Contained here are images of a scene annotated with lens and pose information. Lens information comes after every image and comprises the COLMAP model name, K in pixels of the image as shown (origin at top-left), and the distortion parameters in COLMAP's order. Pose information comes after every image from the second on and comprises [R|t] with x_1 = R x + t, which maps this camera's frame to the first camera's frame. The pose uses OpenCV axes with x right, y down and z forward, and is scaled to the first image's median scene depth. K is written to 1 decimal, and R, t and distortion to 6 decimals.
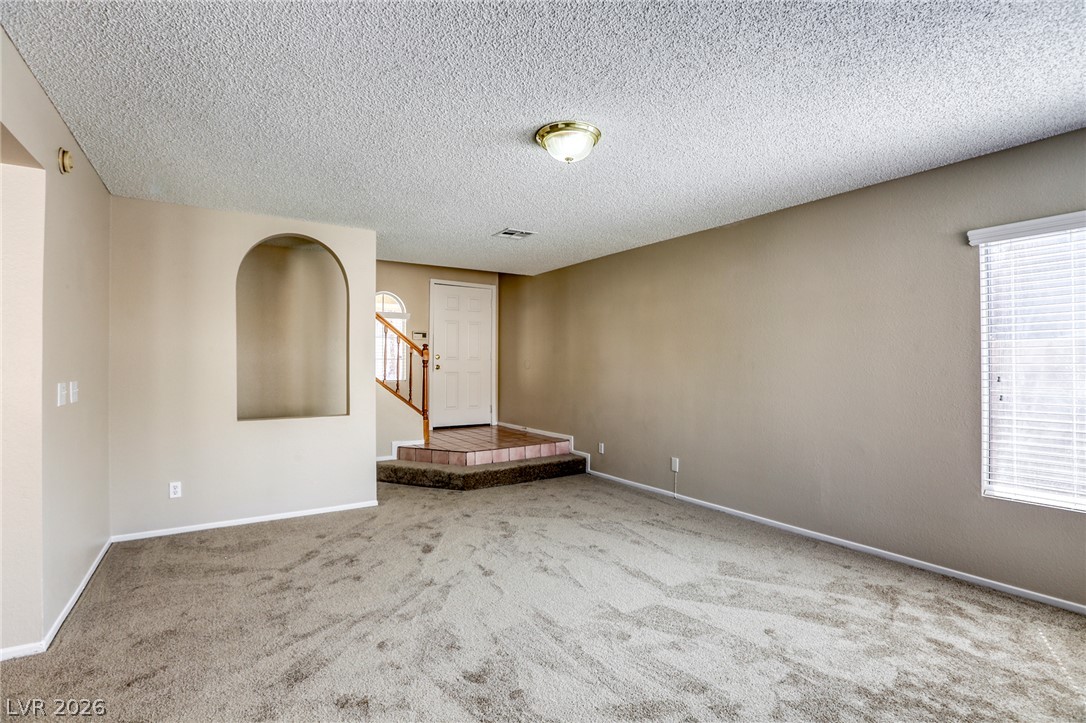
lens RADIAL K [[512.5, 0, 535.7], [0, 512.5, 367.2], [0, 0, 1]] dist [-0.055425, 0.024497]
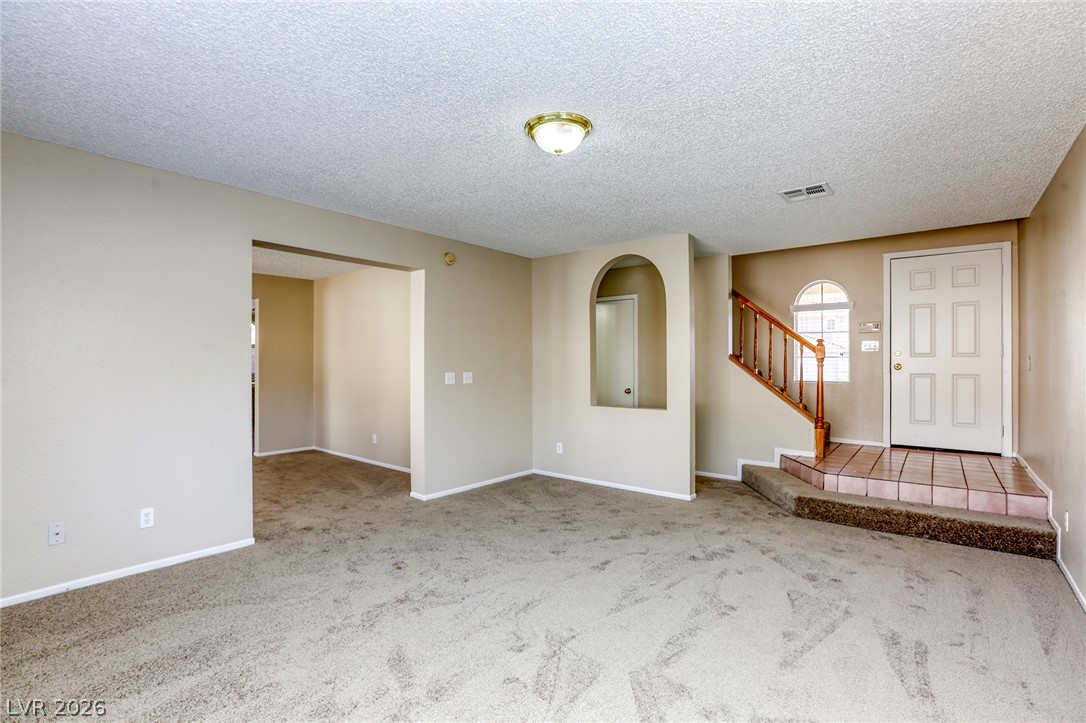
lens RADIAL K [[512.5, 0, 535.7], [0, 512.5, 367.2], [0, 0, 1]] dist [-0.055425, 0.024497]
pose [[0.277425, 0.004280, -0.960738, 0.660448], [-0.002967, 0.999989, 0.003598, -0.000918], [0.960743, 0.001853, 0.277435, 0.465666]]
